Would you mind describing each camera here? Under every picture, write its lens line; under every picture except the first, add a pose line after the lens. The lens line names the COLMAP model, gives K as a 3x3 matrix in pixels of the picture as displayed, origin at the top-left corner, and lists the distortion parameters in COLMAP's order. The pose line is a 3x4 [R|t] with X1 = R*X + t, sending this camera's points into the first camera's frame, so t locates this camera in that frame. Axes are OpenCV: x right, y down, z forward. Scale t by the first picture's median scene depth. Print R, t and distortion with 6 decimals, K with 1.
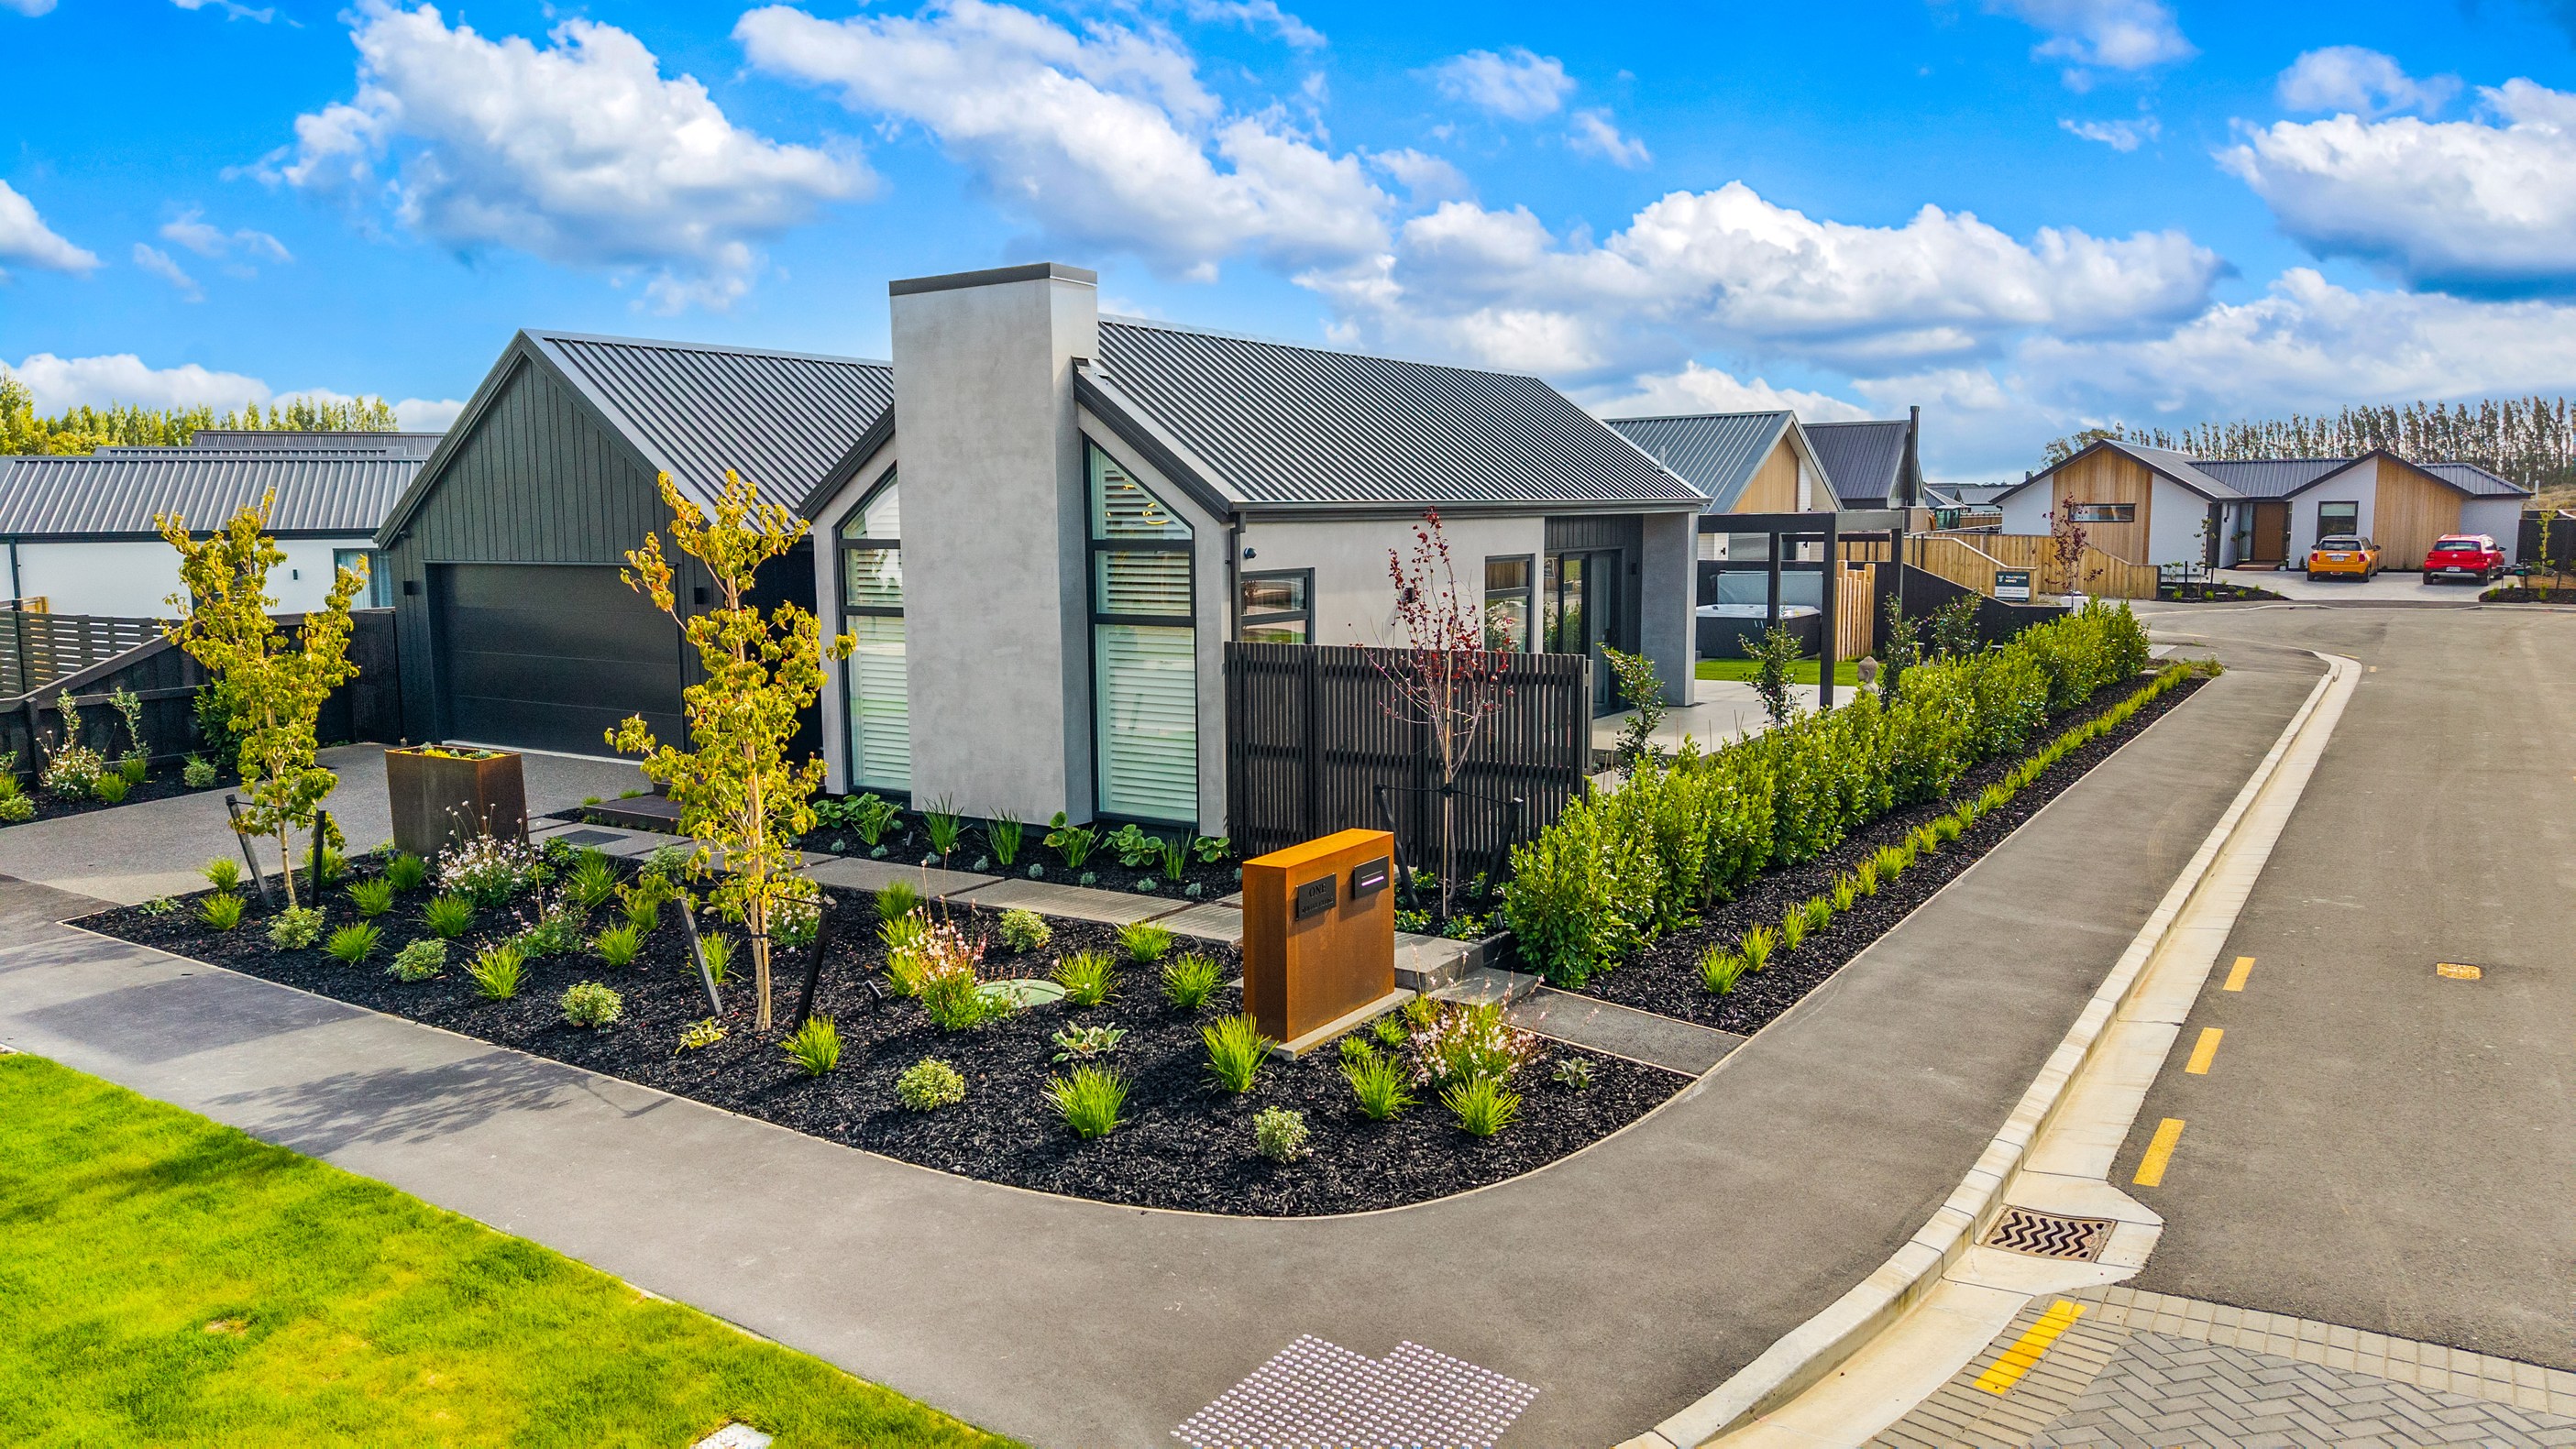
lens RADIAL K [[1755.1, 0, 1288.0], [0, 1755.1, 724.5], [0, 0, 1]] dist [-0.002884, -0.001104]
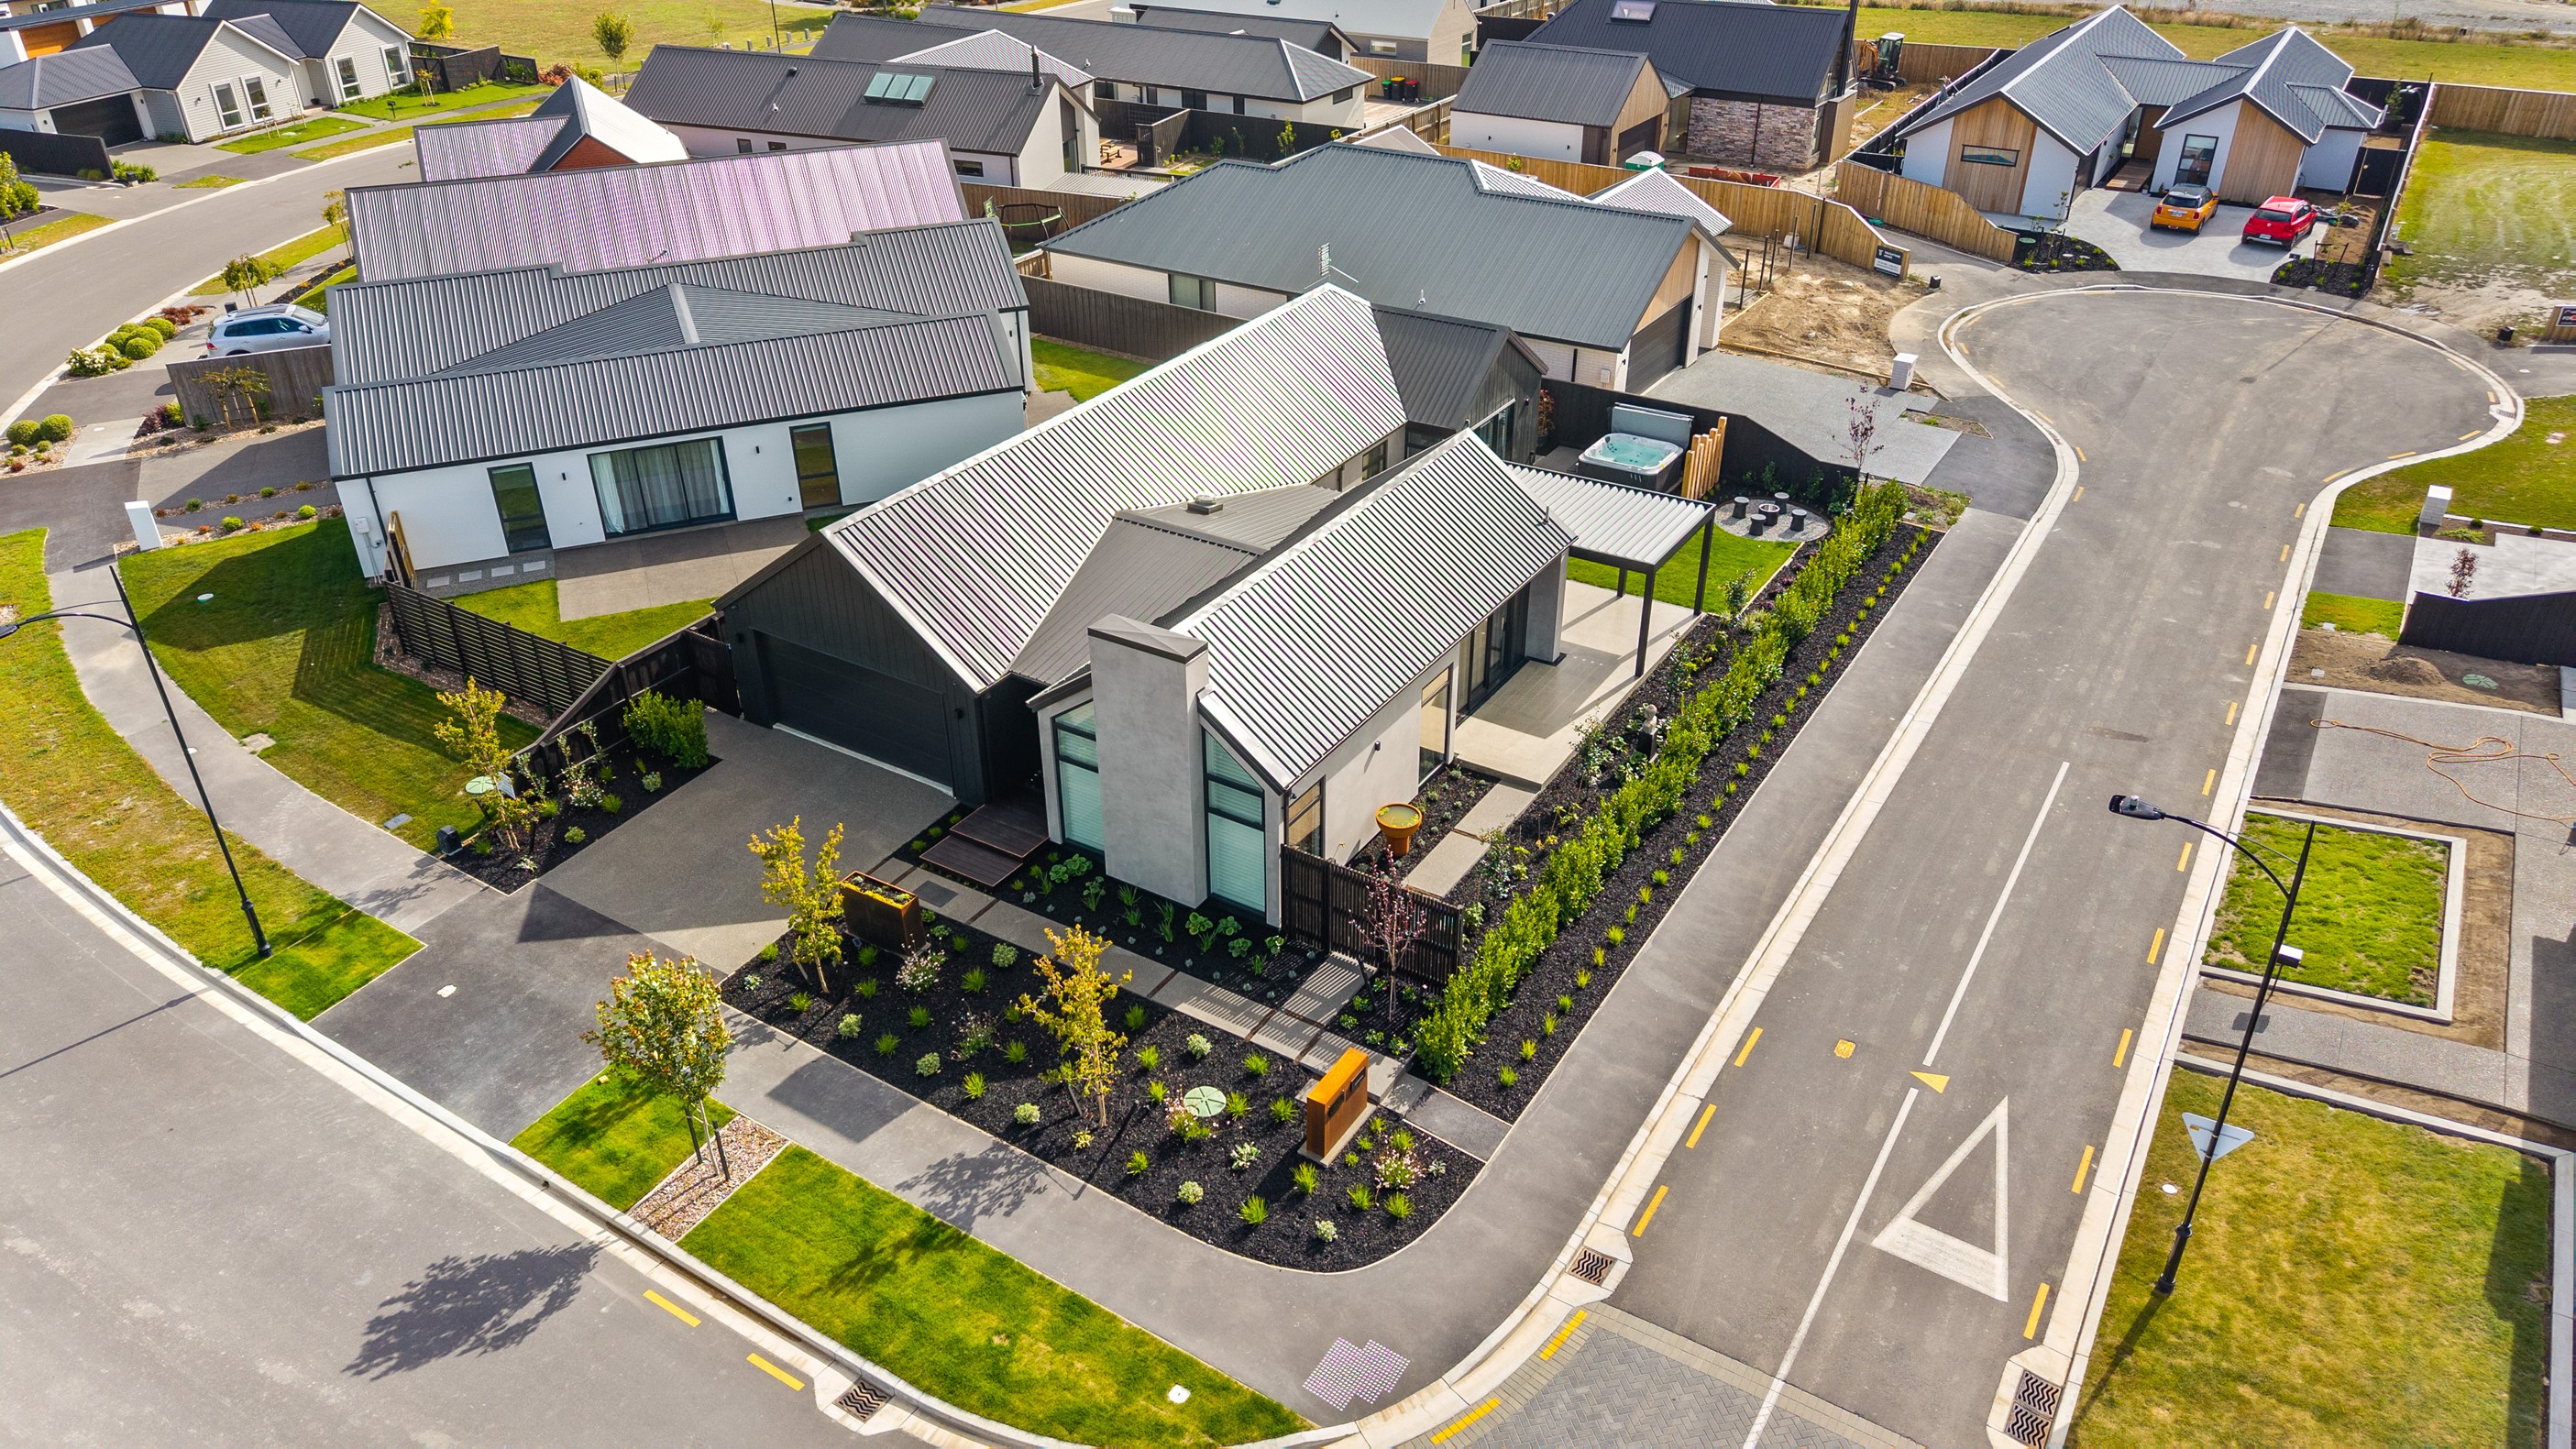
lens RADIAL K [[1754.1, 0, 1302.8], [0, 1754.1, 720.6], [0, 0, 1]] dist [0.005108, -0.002608]
pose [[0.999604, -0.008787, 0.026739, -0.061561], [-0.002551, 0.917819, 0.396992, -0.923025], [-0.028030, -0.396903, 0.917433, -0.704137]]
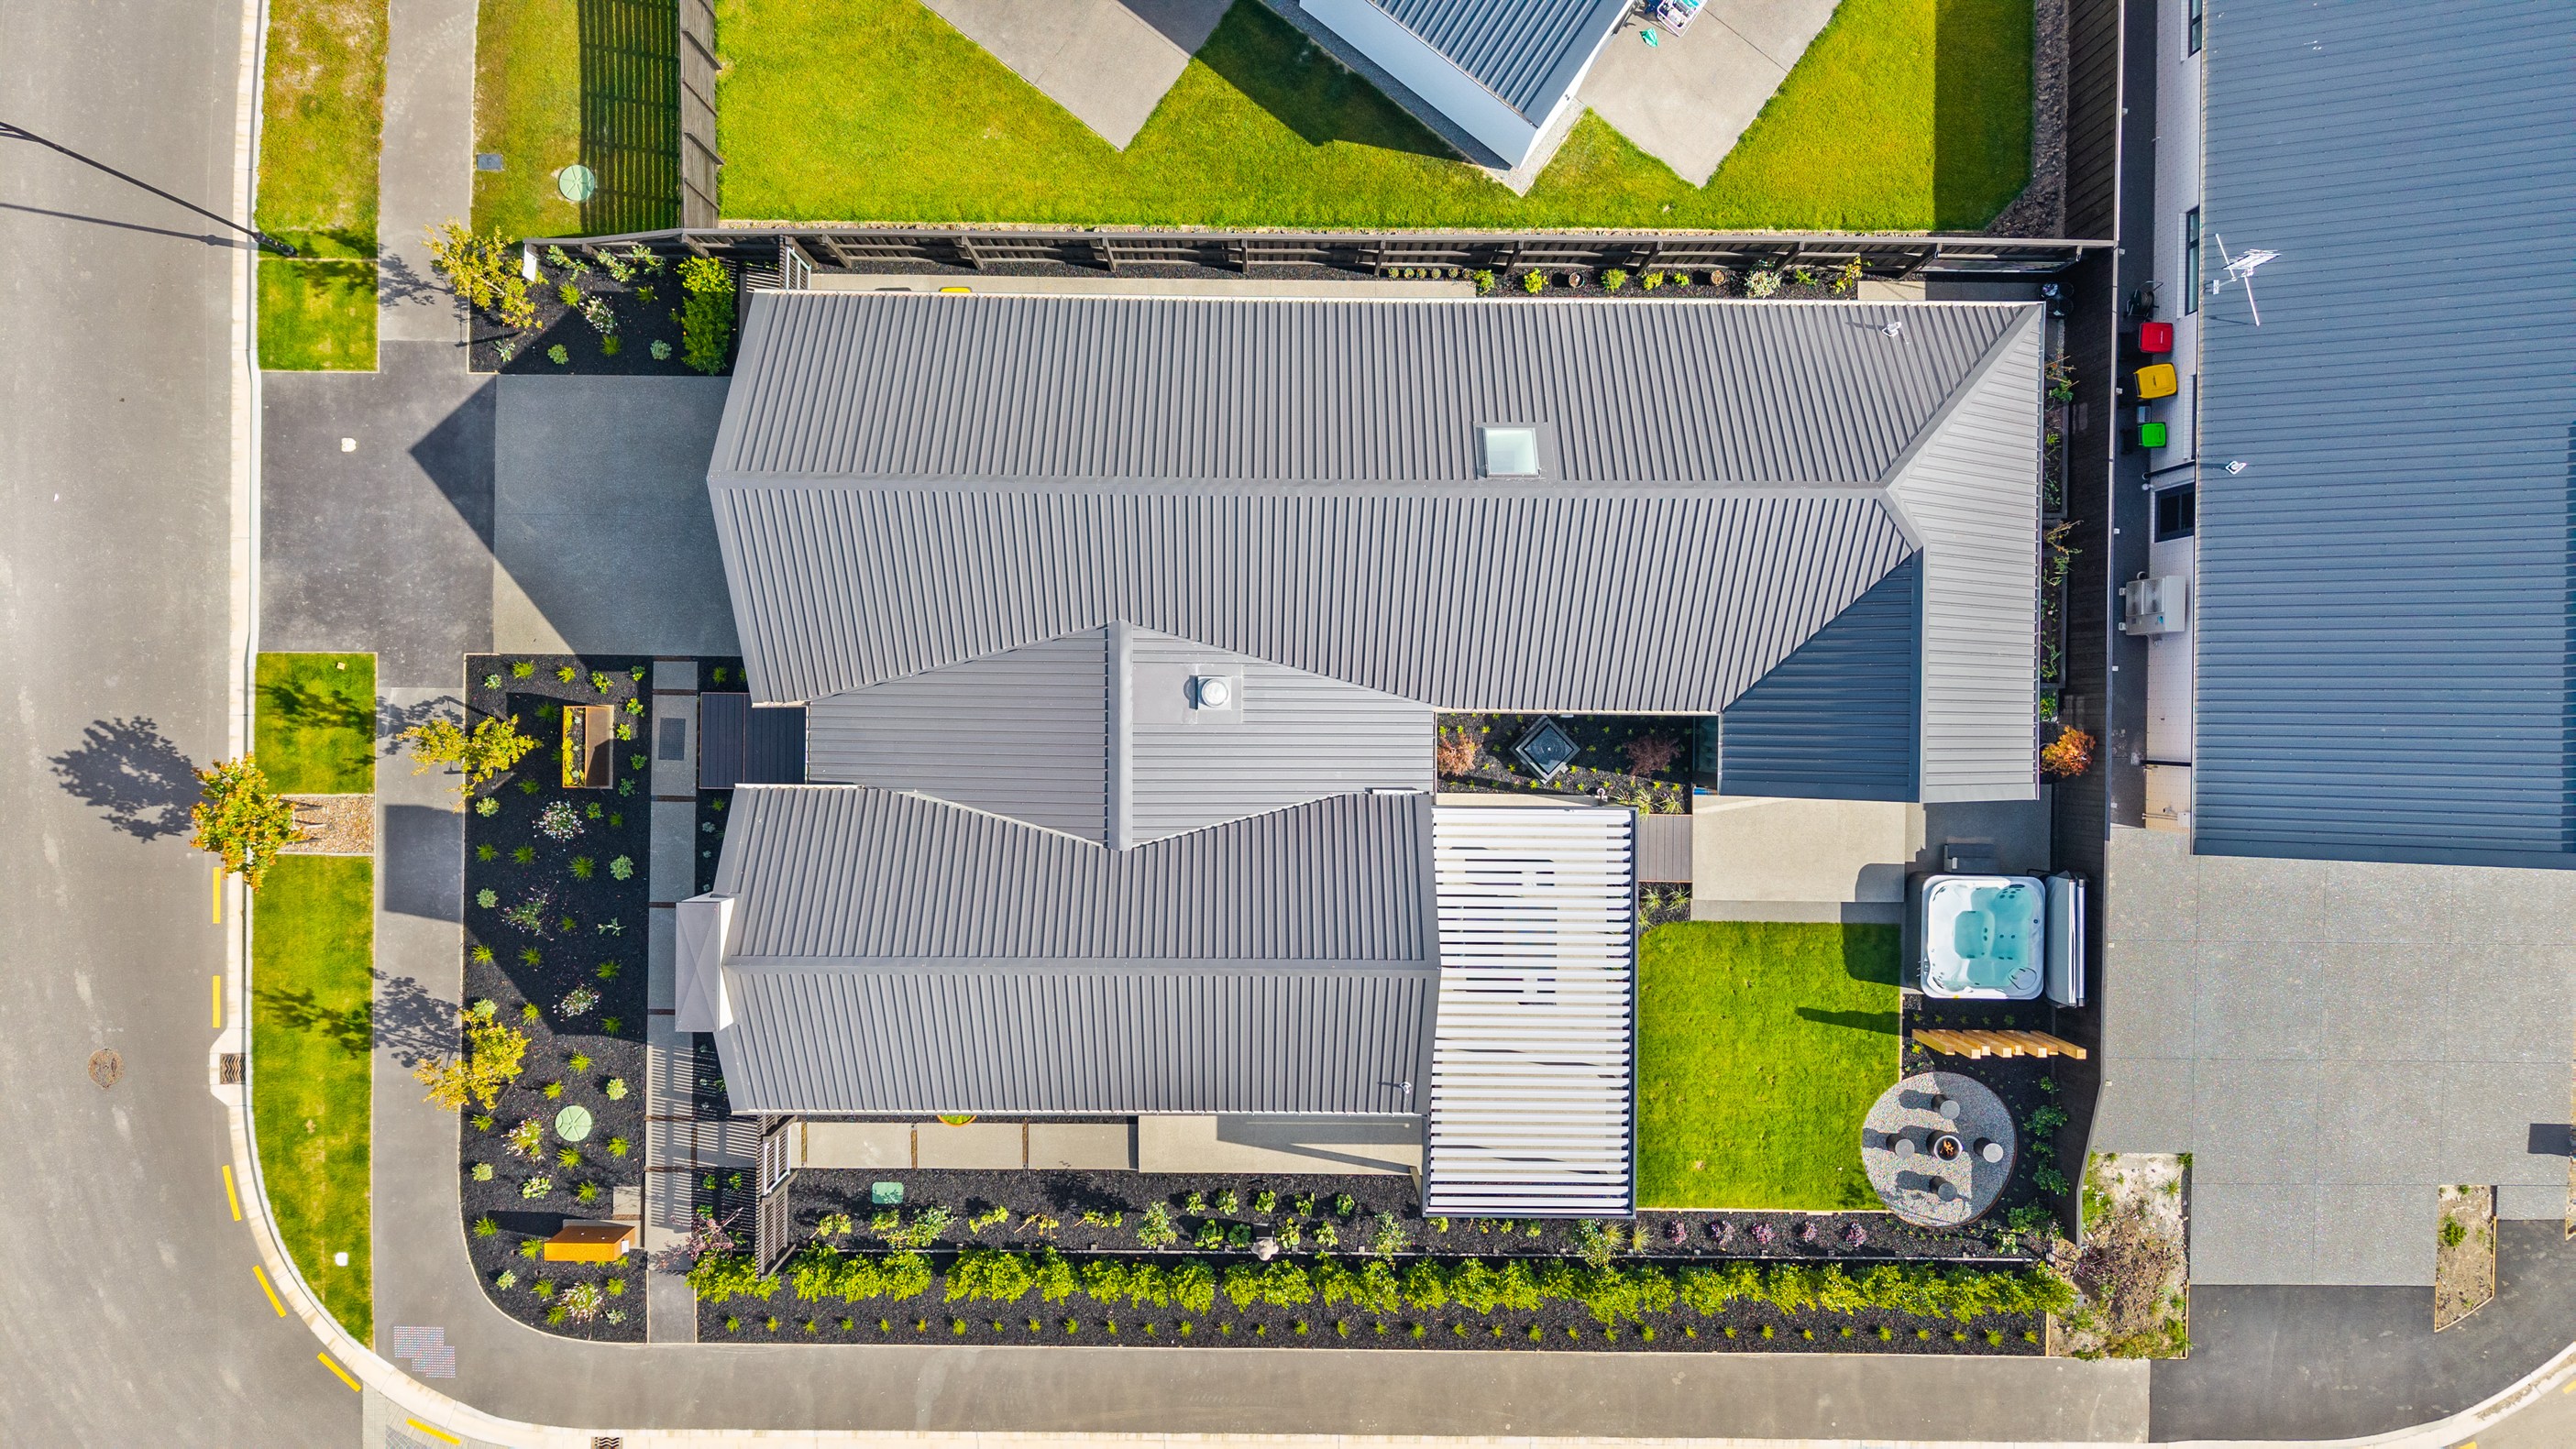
lens RADIAL K [[1755.1, 0, 1288.0], [0, 1755.1, 724.5], [0, 0, 1]] dist [-0.002884, -0.001104]
pose [[0.543252, 0.839014, 0.030537, -0.116078], [-0.123785, 0.044069, 0.991330, -2.096368], [0.830394, -0.542322, 0.127798, 1.441044]]
